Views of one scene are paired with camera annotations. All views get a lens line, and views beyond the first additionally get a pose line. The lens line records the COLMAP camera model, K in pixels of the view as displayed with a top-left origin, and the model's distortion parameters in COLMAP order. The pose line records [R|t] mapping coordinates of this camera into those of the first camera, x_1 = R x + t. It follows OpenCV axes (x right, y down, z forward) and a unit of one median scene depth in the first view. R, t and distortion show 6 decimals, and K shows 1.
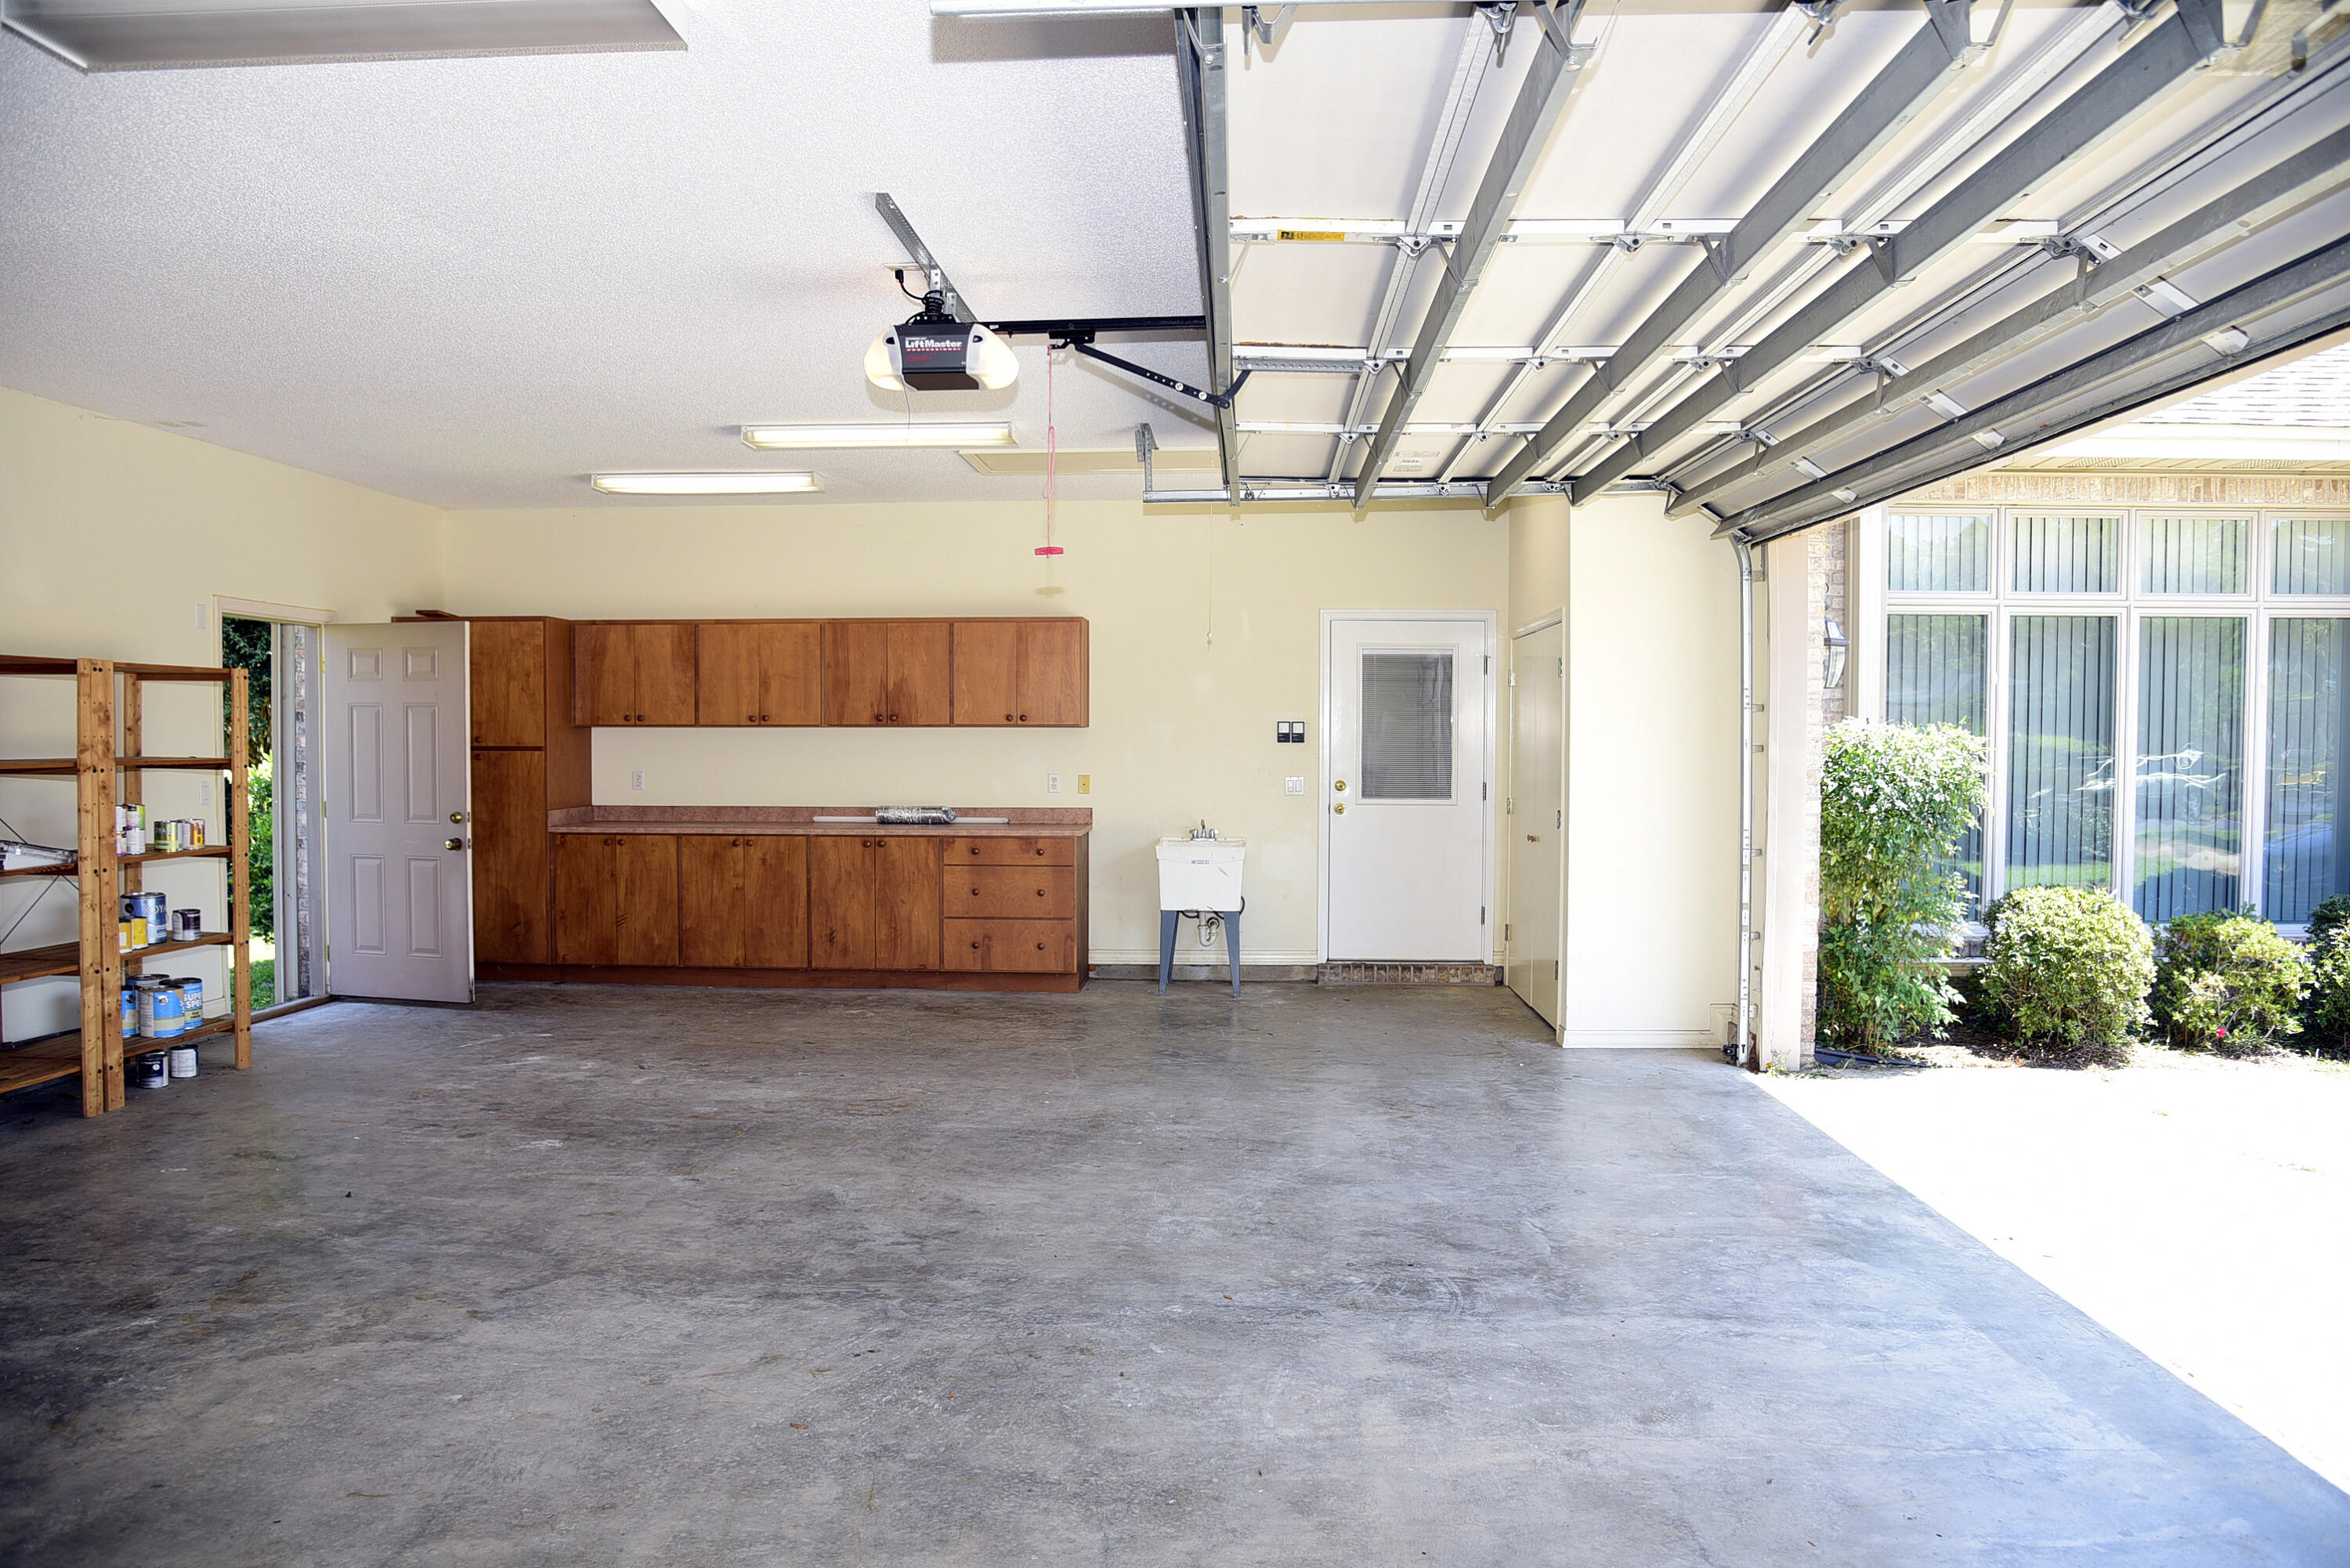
lens RADIAL K [[1608.3, 0, 1182.5], [0, 1608.3, 792.4], [0, 0, 1]] dist [-0.125316, 0.072911]
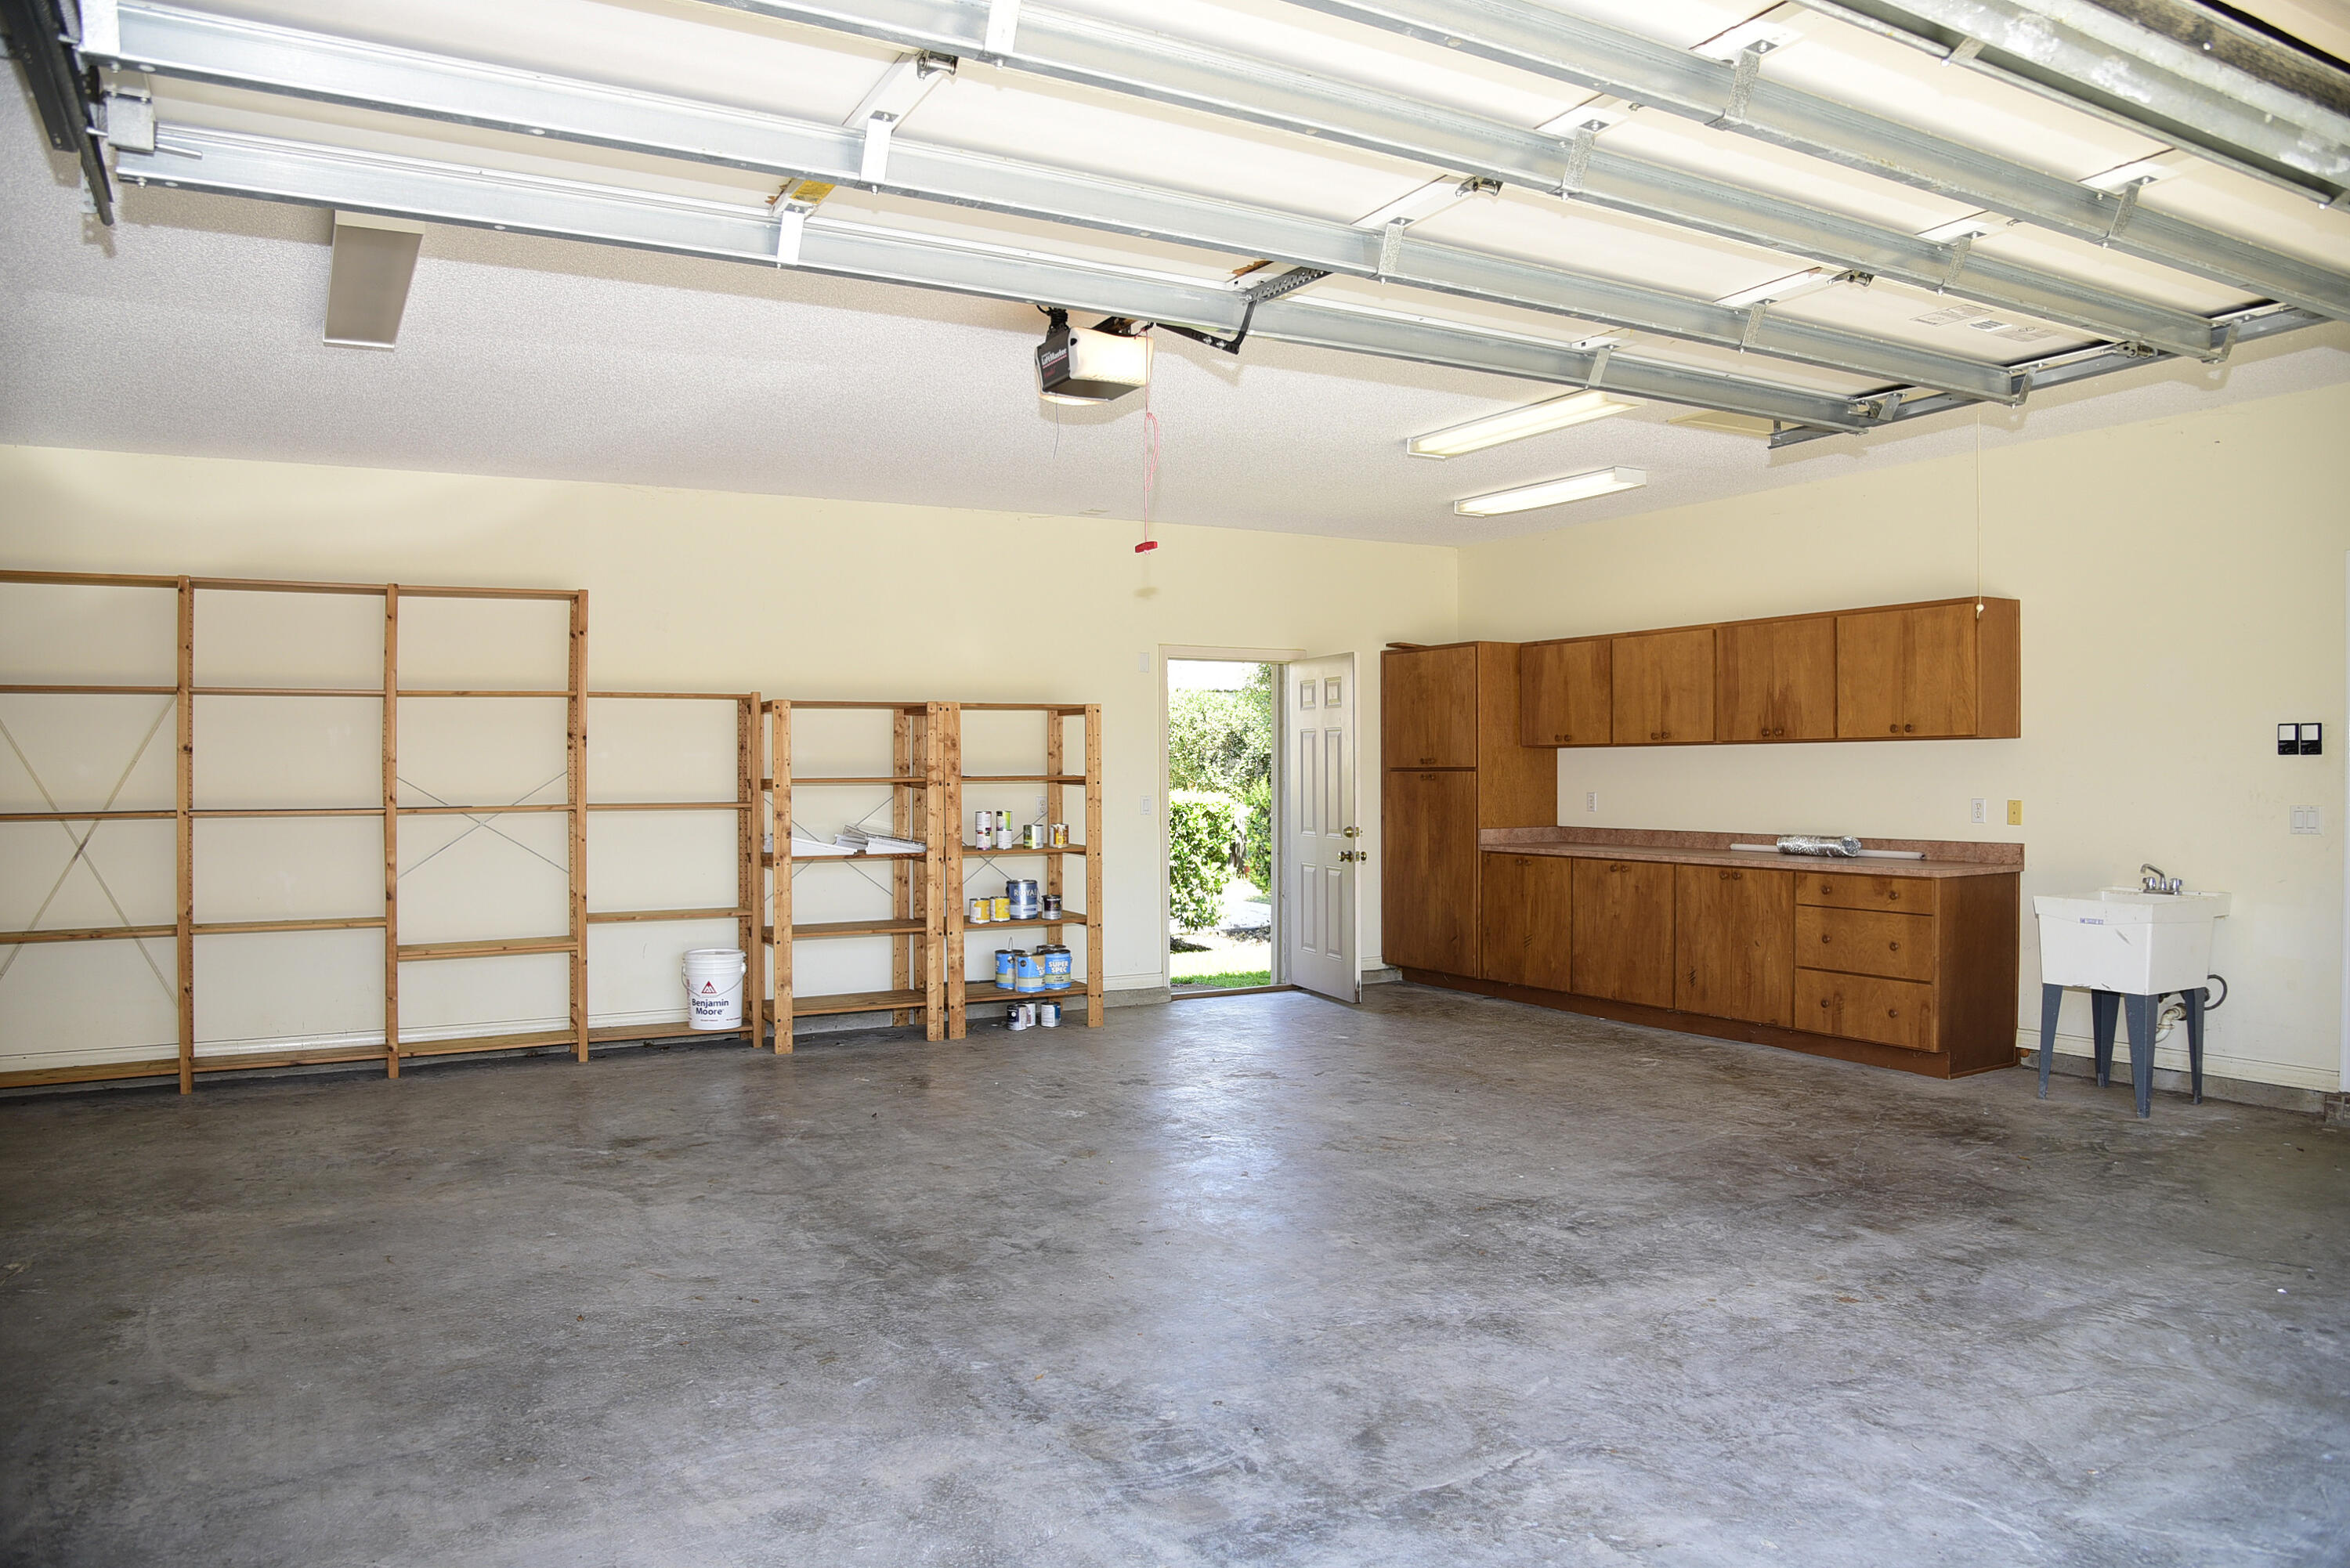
lens RADIAL K [[1608.3, 0, 1182.5], [0, 1608.3, 792.4], [0, 0, 1]] dist [-0.125316, 0.072911]
pose [[0.527027, 0.005052, -0.849833, 0.547709], [-0.021356, 0.999745, -0.007301, -0.001098], [0.849580, 0.021997, 0.527001, 0.402537]]
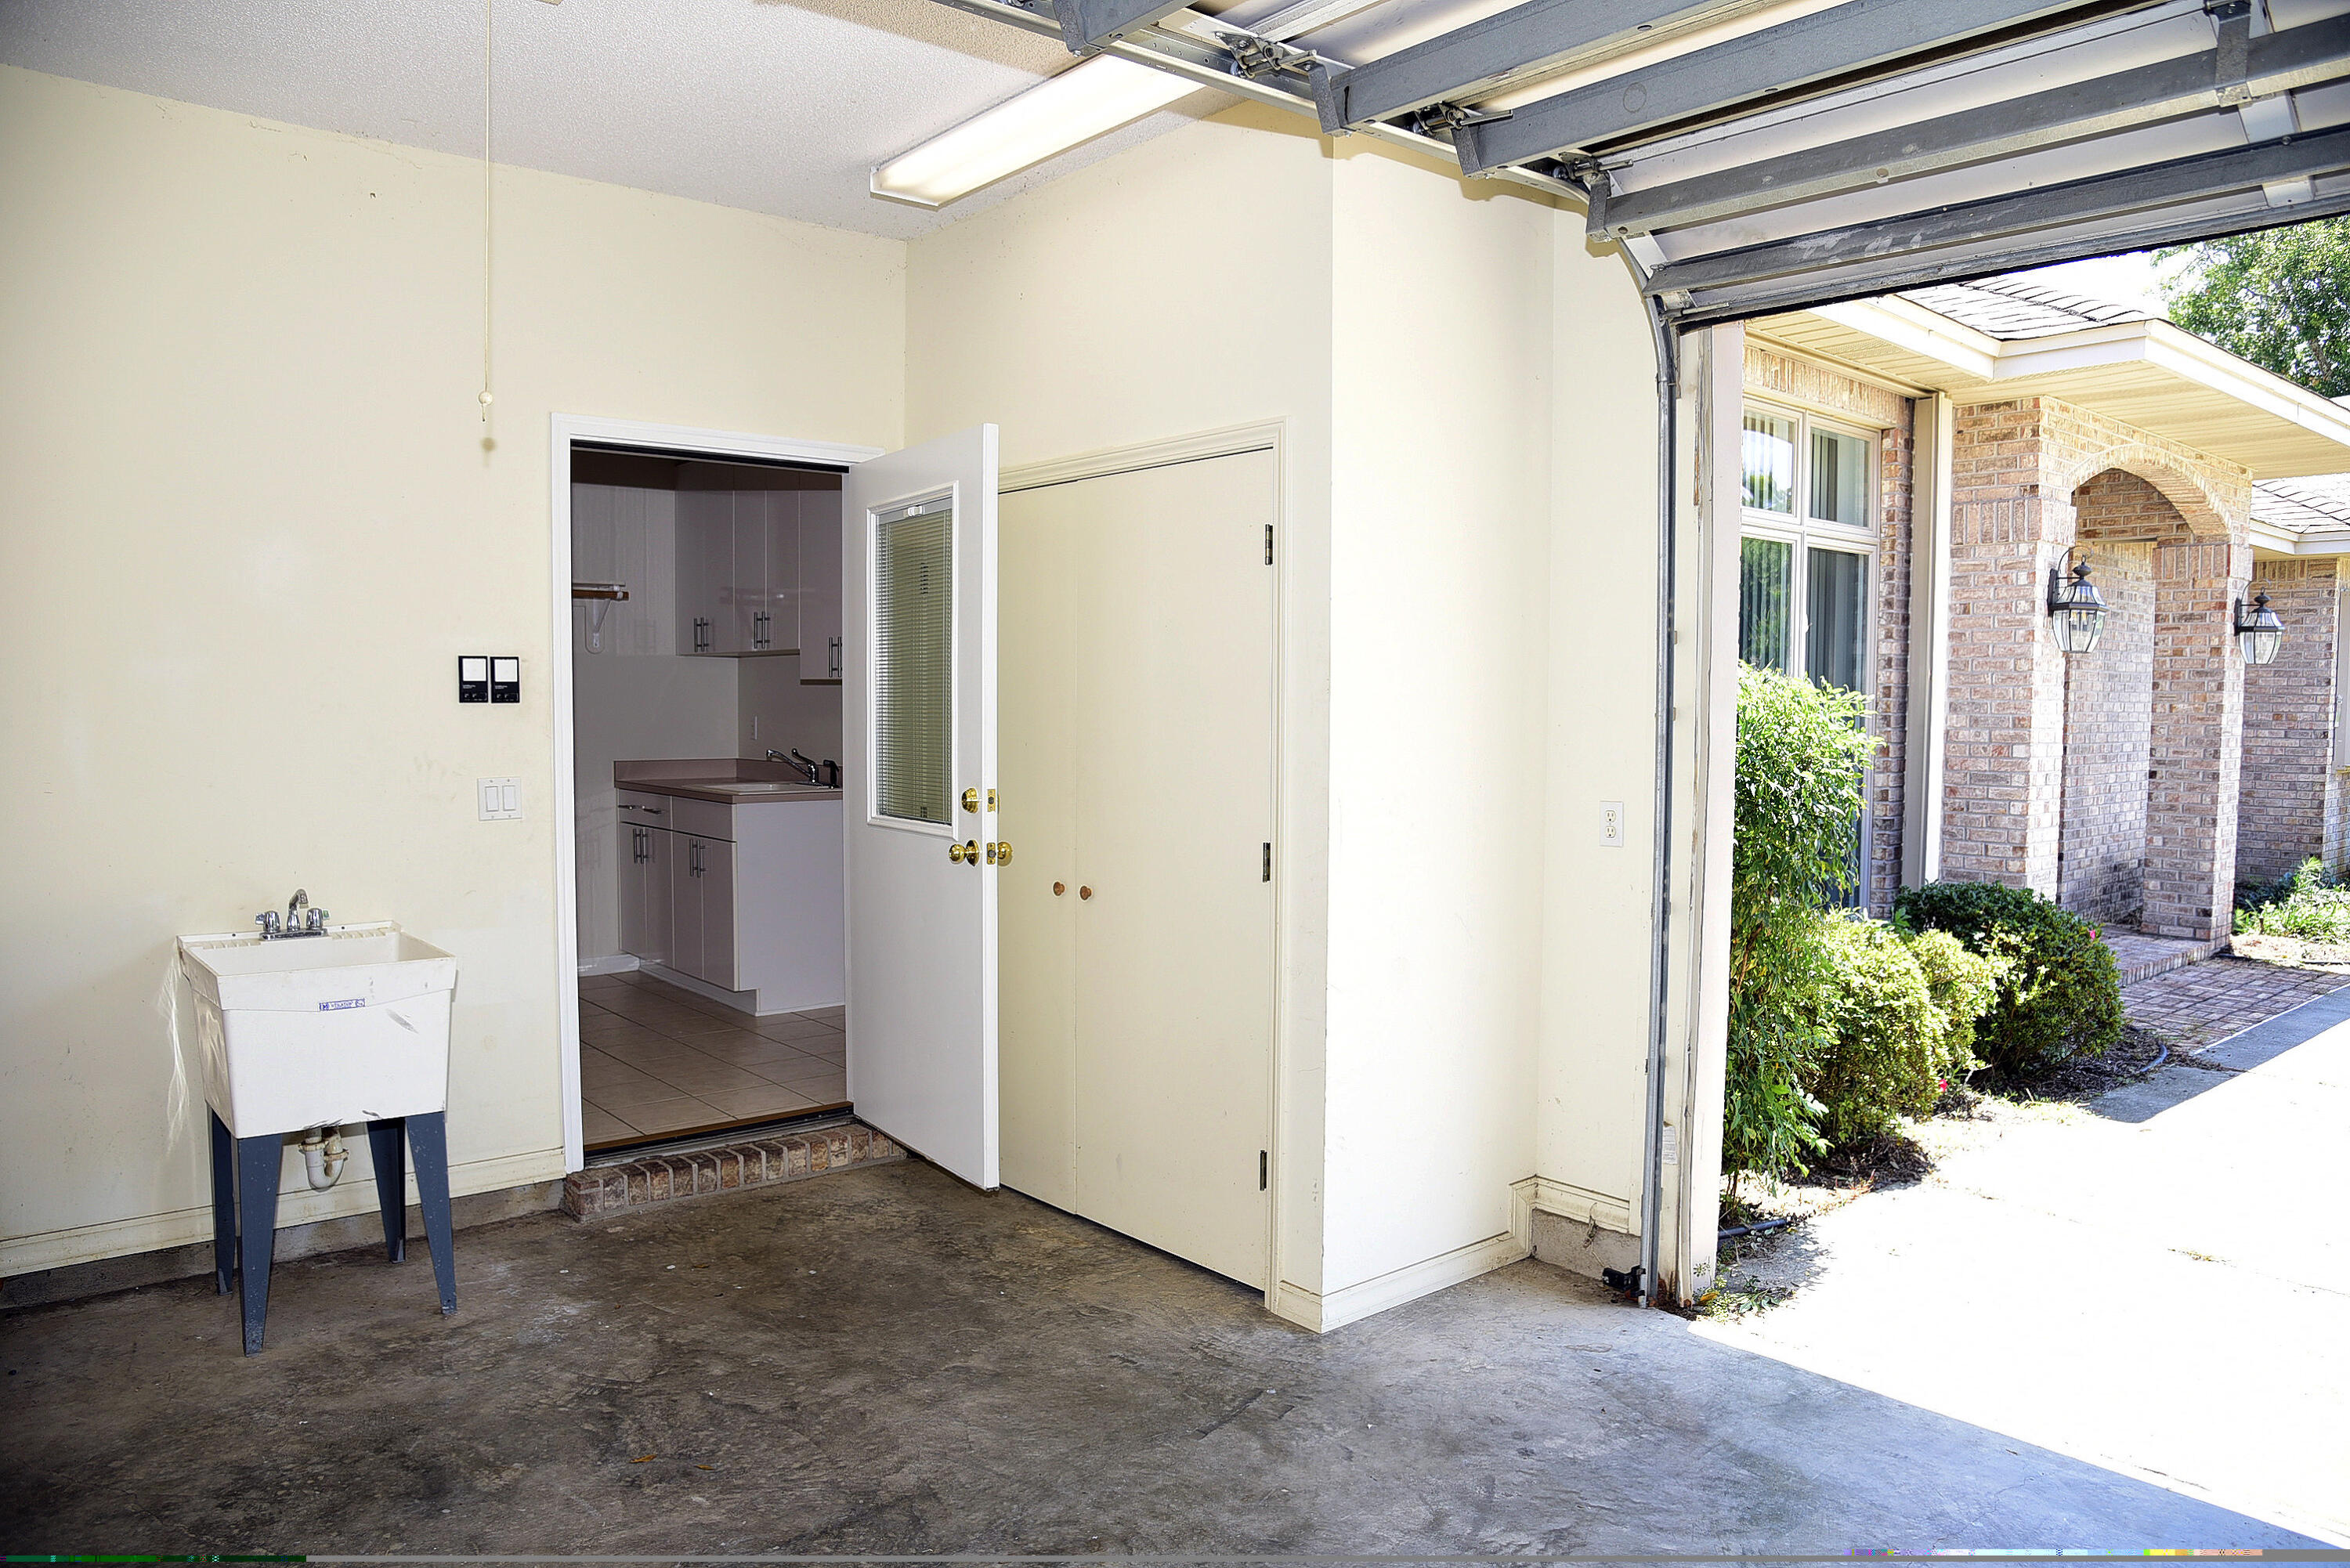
lens RADIAL K [[1608.3, 0, 1182.5], [0, 1608.3, 792.4], [0, 0, 1]] dist [-0.125316, 0.072911]
pose [[0.737290, -0.038912, 0.674455, -0.132100], [0.018039, 0.999118, 0.037924, -0.028639], [-0.675335, -0.015795, 0.737342, 0.812613]]
